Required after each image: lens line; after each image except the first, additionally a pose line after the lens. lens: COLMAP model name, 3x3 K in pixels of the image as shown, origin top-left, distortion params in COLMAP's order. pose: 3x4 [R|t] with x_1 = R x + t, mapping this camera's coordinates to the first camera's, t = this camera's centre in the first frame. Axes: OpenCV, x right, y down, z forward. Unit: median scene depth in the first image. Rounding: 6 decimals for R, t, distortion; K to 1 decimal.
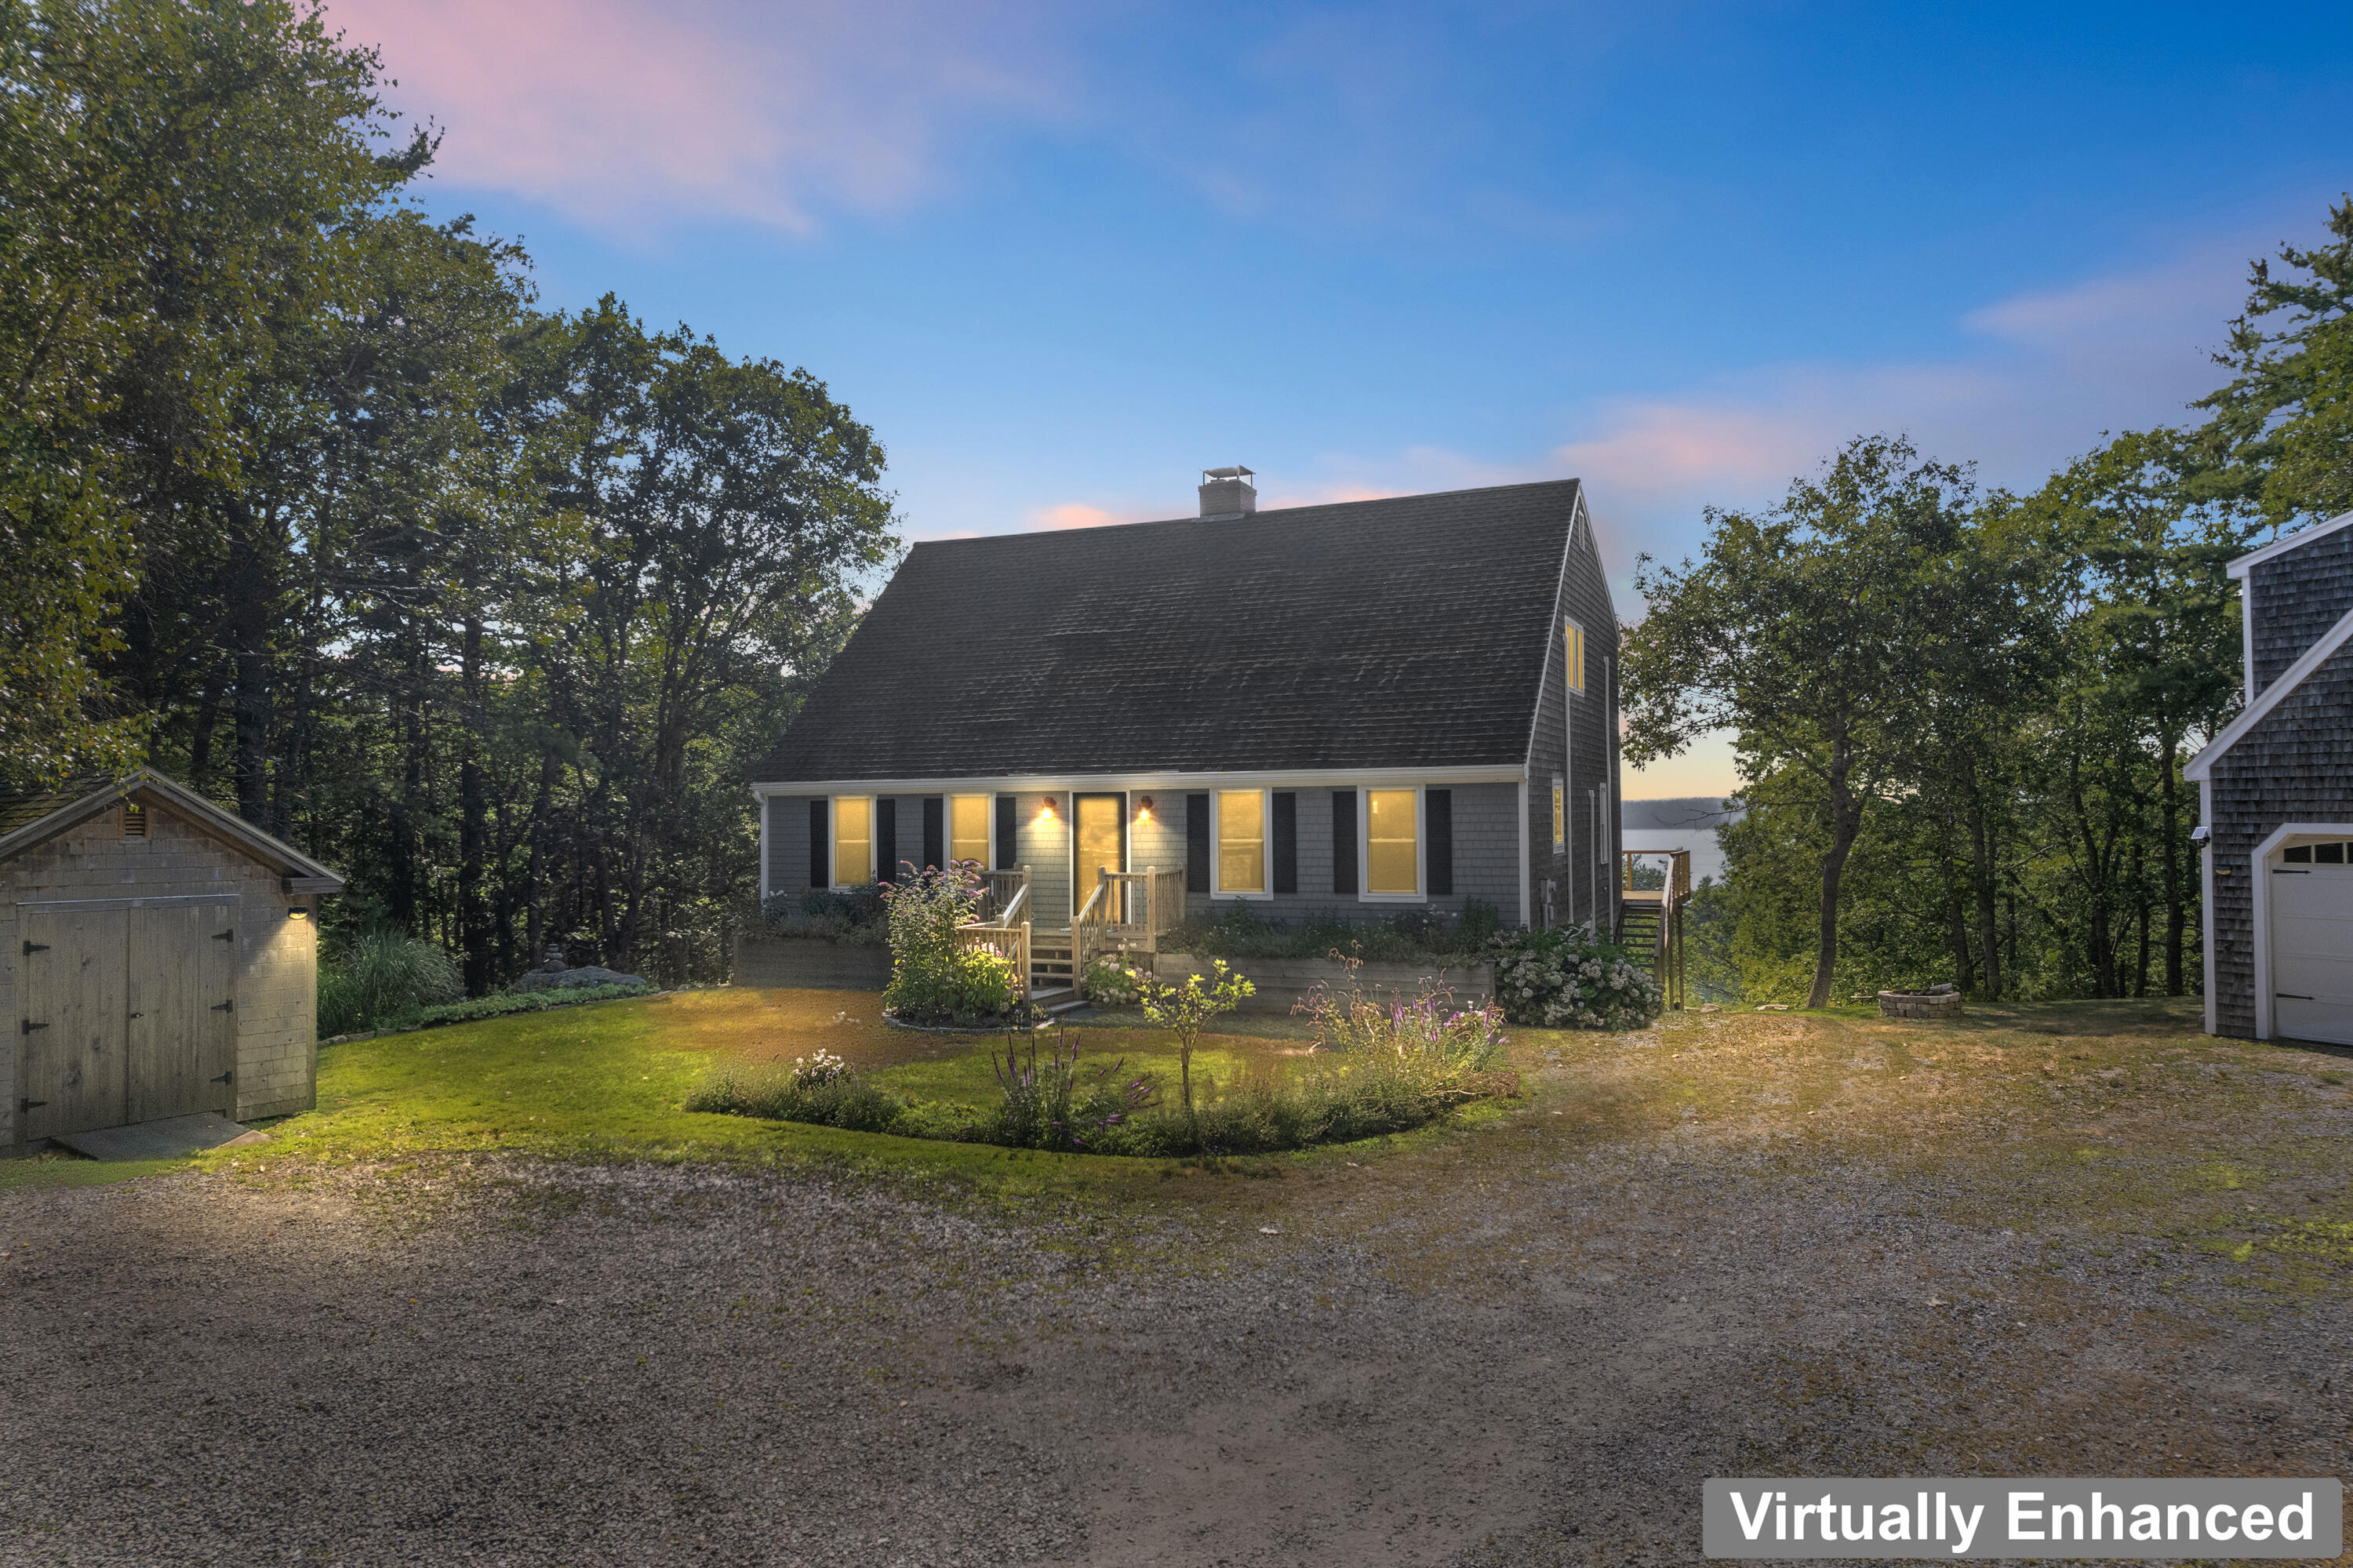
lens RADIAL K [[1548.4, 0, 1111.1], [0, 1548.4, 777.9], [0, 0, 1]] dist [-0.098293, 0.071468]
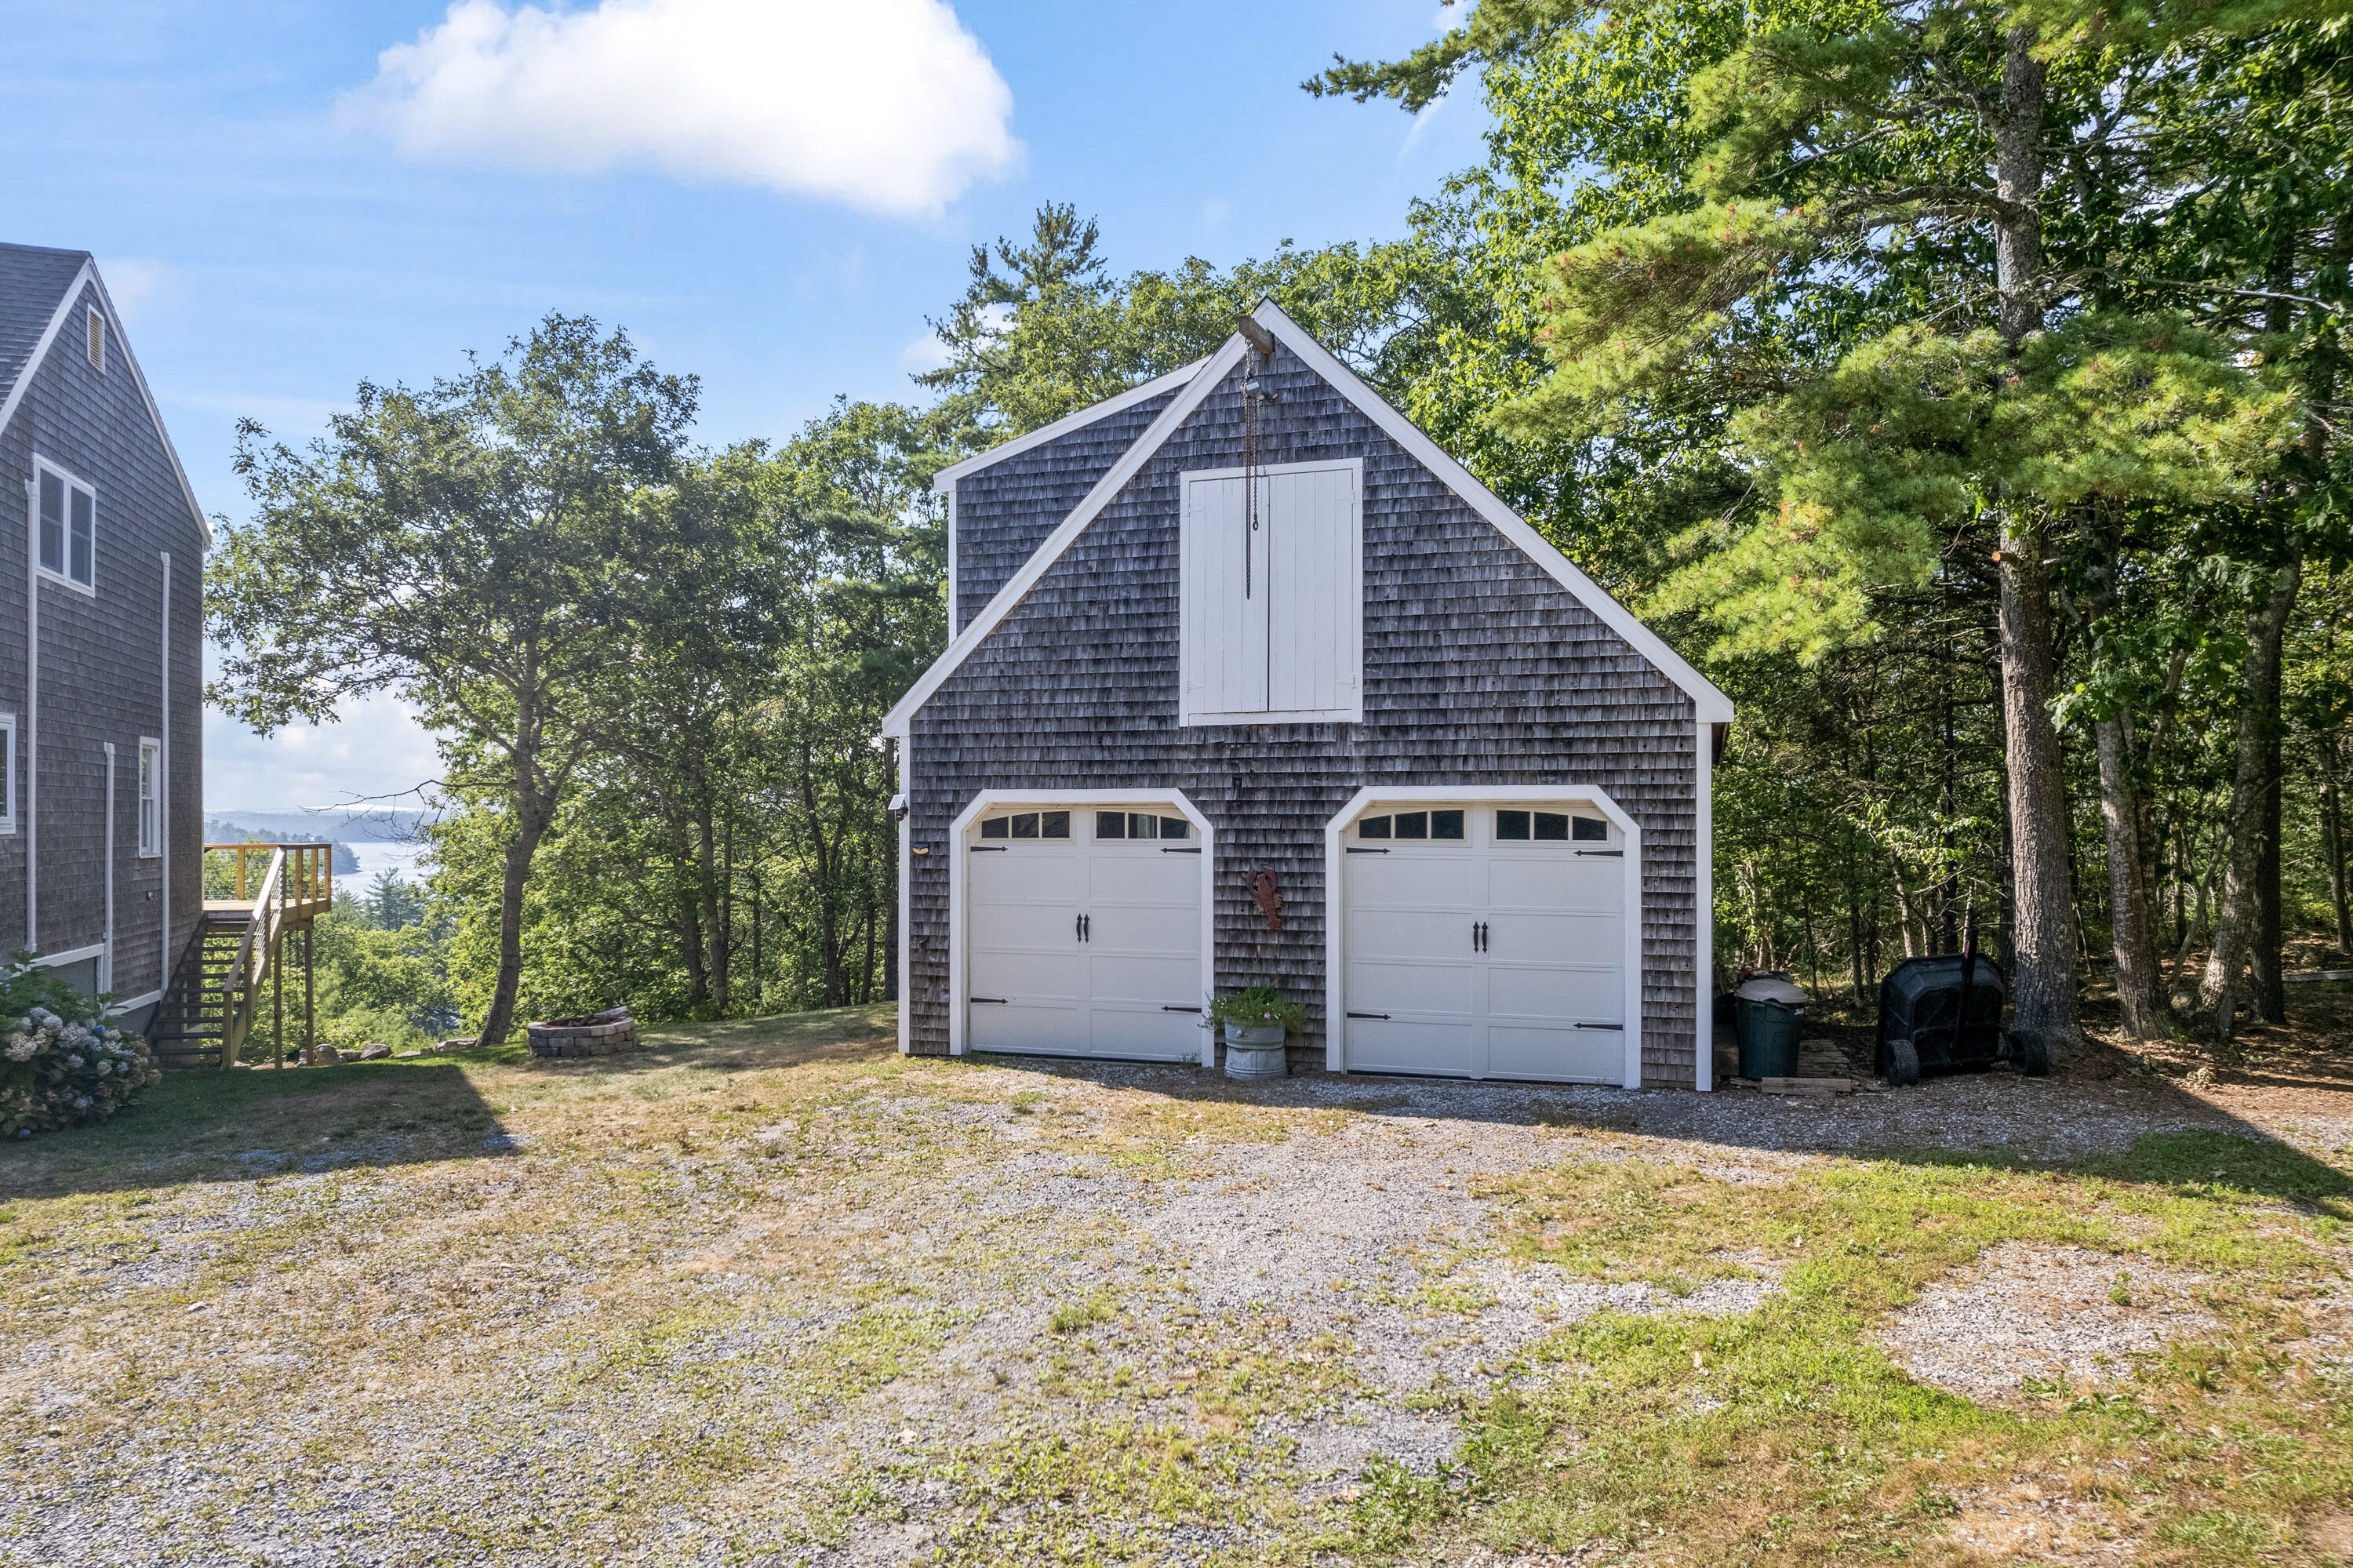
lens RADIAL K [[1525.7, 0, 1176.5], [0, 1525.7, 784.0], [0, 0, 1]] dist [-0.048955, 0.046290]
pose [[0.706491, 0.026268, 0.707234, 0.208424], [-0.020637, 0.999651, -0.016513, 0.030198], [-0.707421, -0.002929, 0.706786, 0.260312]]
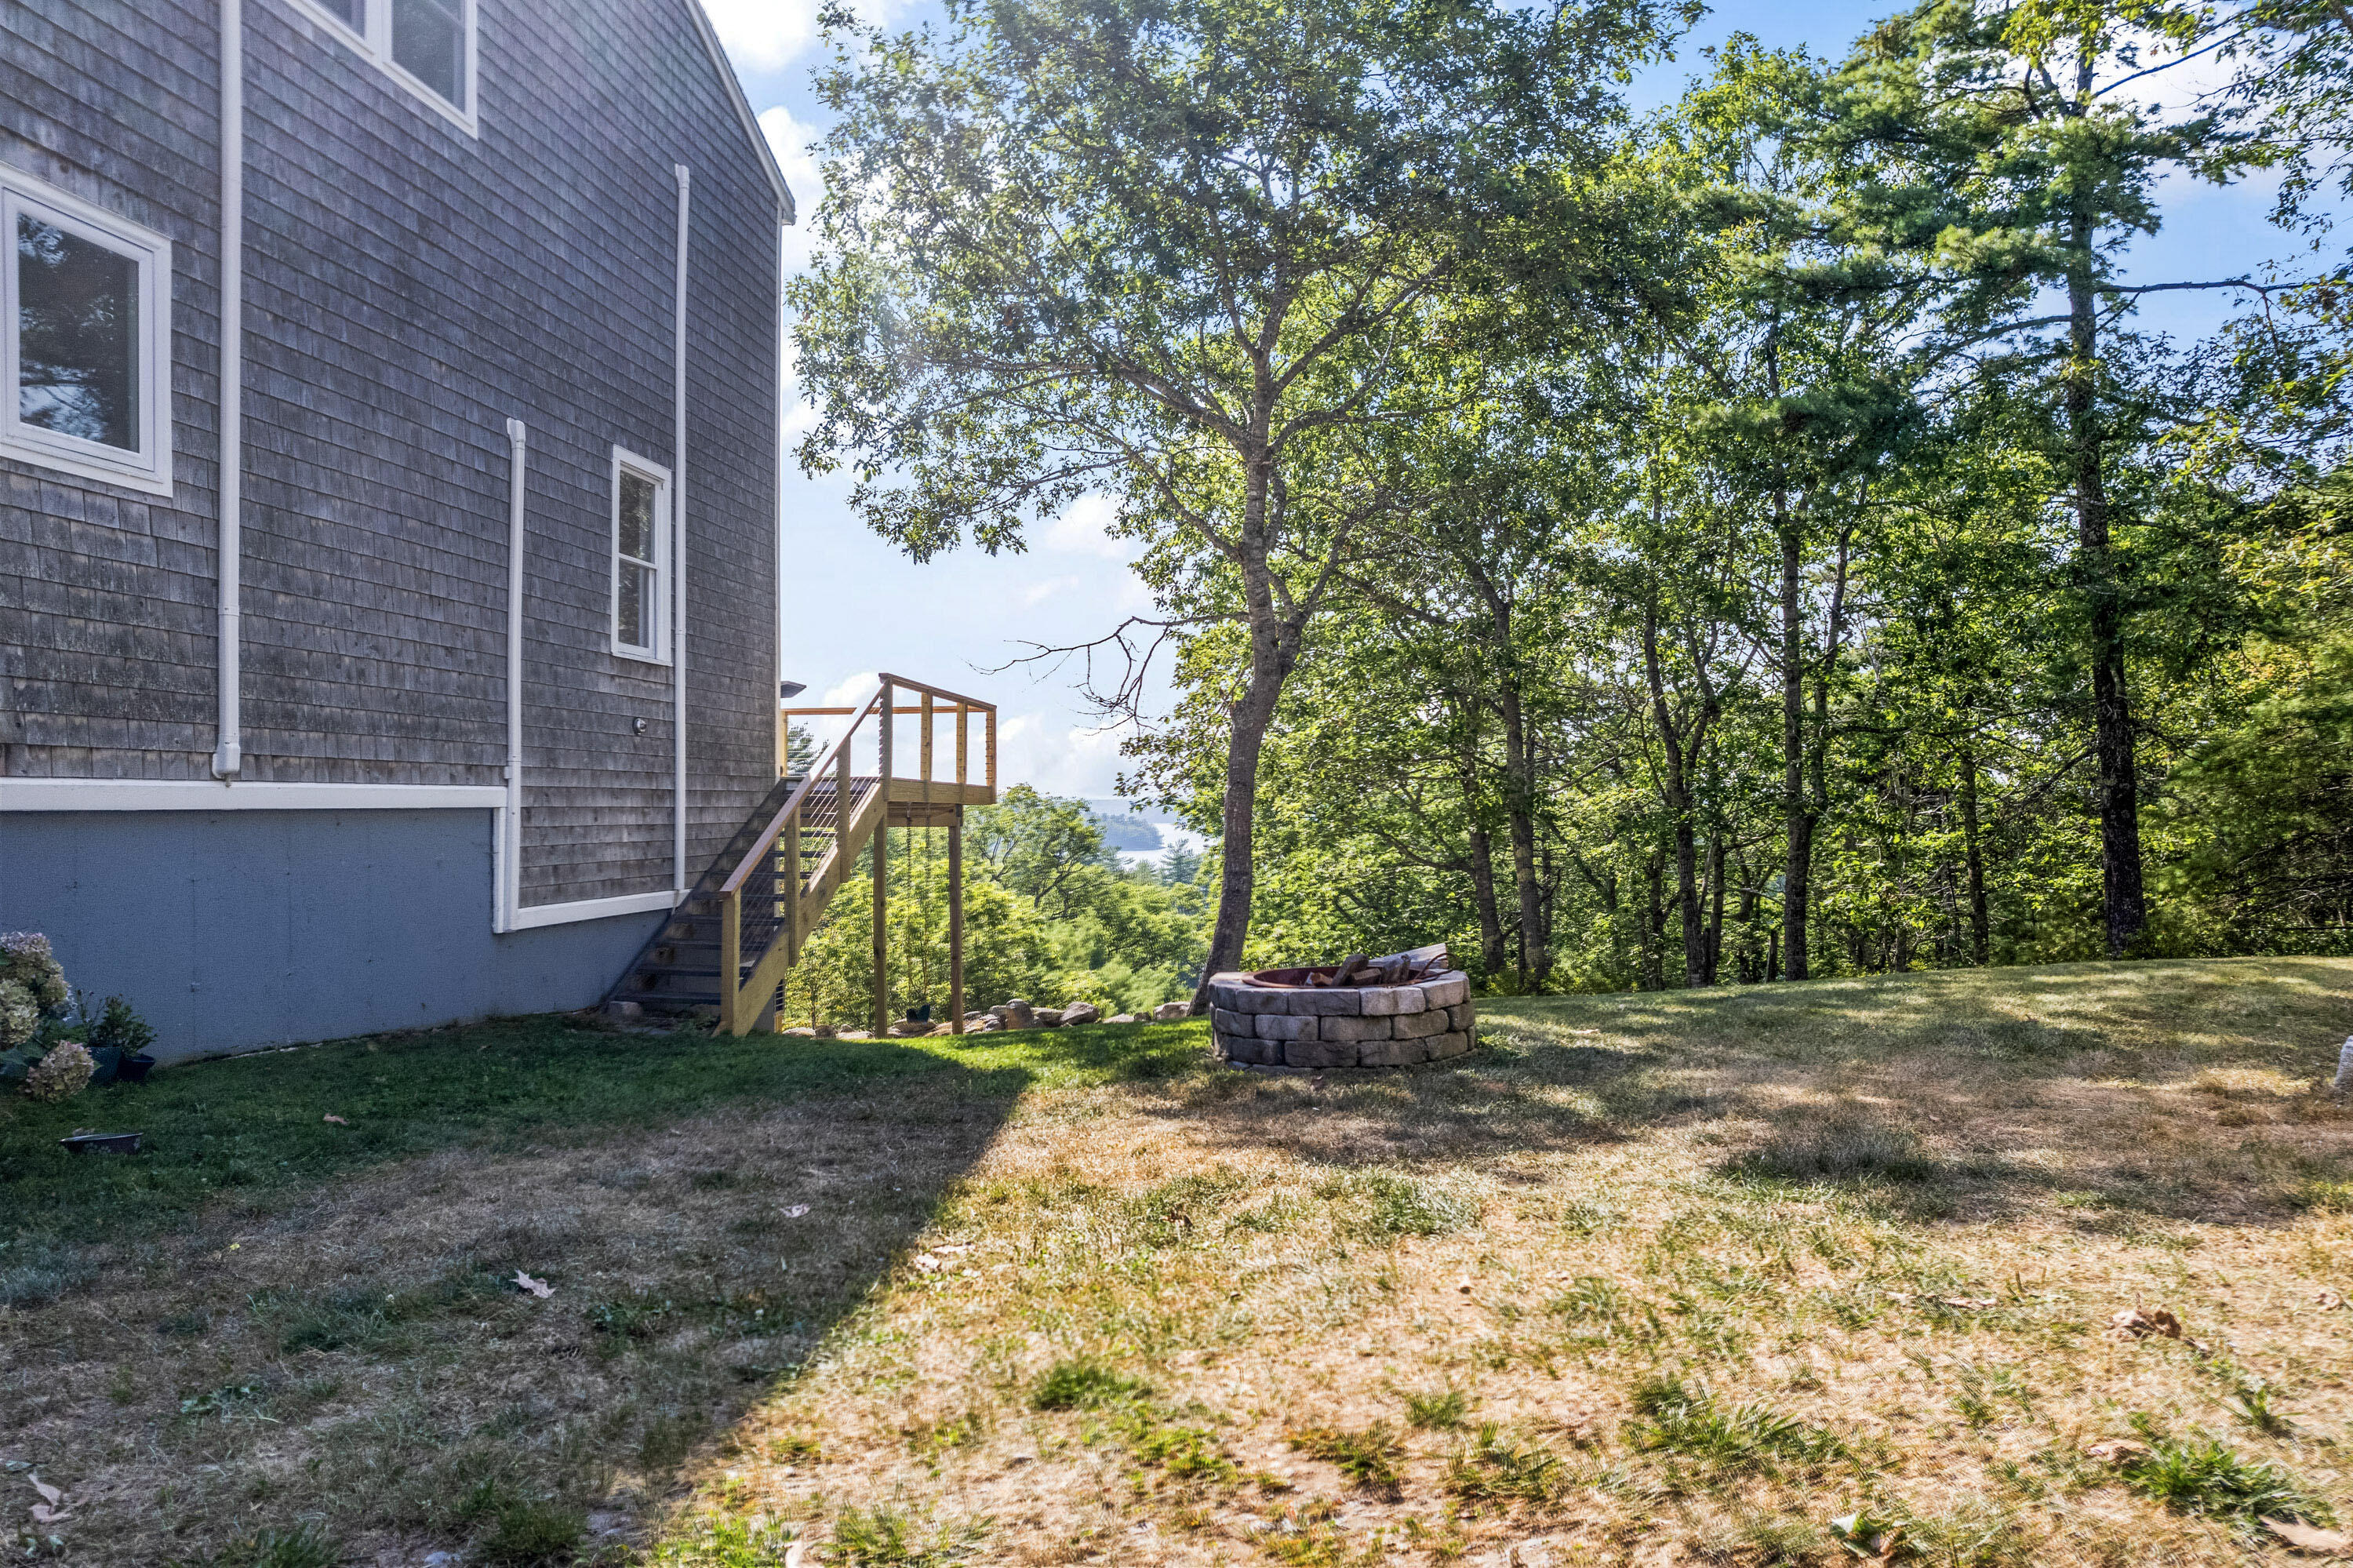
lens RADIAL K [[1481.0, 0, 1209.6], [0, 1481.0, 802.0], [0, 0, 1]] dist [-0.051108, 0.028147]
pose [[0.949671, 0.008477, 0.313135, 0.404197], [-0.012776, 0.999850, 0.011679, 0.099532], [-0.312989, -0.015091, 0.949637, 0.701560]]
